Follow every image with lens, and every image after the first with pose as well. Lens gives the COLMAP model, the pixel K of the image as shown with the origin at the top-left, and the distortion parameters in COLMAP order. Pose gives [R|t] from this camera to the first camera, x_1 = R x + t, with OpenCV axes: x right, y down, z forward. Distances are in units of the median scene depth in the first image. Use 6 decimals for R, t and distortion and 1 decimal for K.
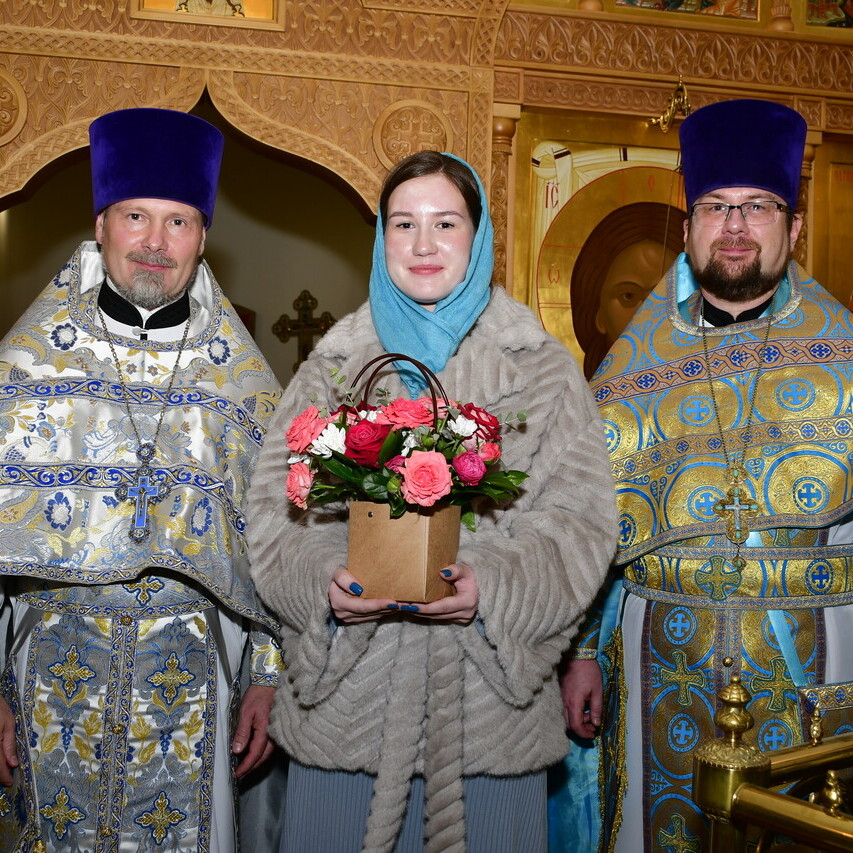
lens RADIAL K [[1213.9, 0, 426.5], [0, 1213.9, 426.5], [0, 0, 1]] dist [-0.029665, 0.008847]
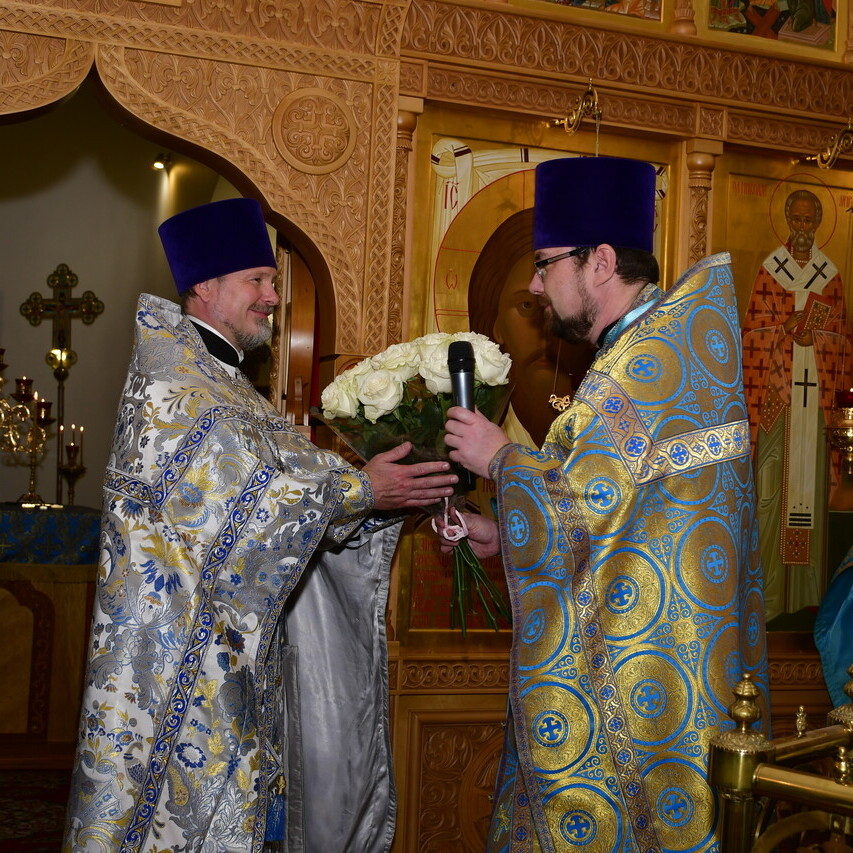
lens RADIAL K [[1483.6, 0, 426.5], [0, 1483.6, 426.5], [0, 0, 1]] dist [-0.024771, -0.010949]
pose [[0.983644, 0.020872, 0.178910, -0.123898], [-0.020325, 0.999781, -0.004890, -0.005881], [-0.178972, 0.001174, 0.983853, -0.134575]]
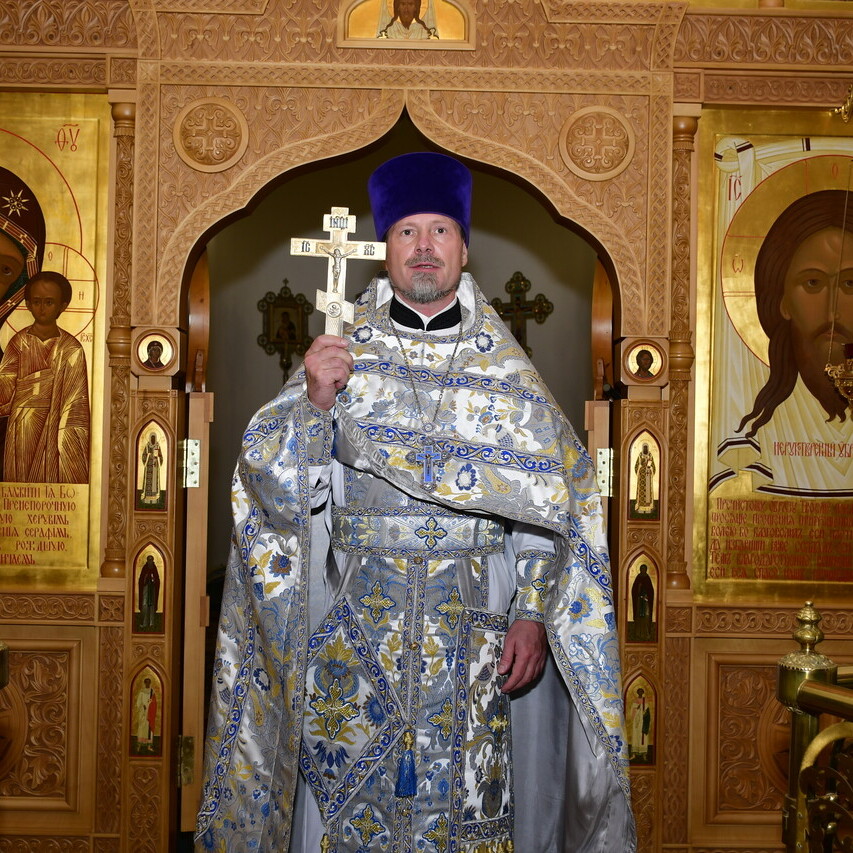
lens RADIAL K [[1357.9, 0, 426.5], [0, 1357.9, 426.5], [0, 0, 1]] dist [-0.026175, 0.020548]
pose [[0.984689, -0.012960, -0.173840, 0.044980], [0.014264, 0.999879, 0.006255, 0.002809], [0.173738, -0.008639, 0.984754, -0.201594]]
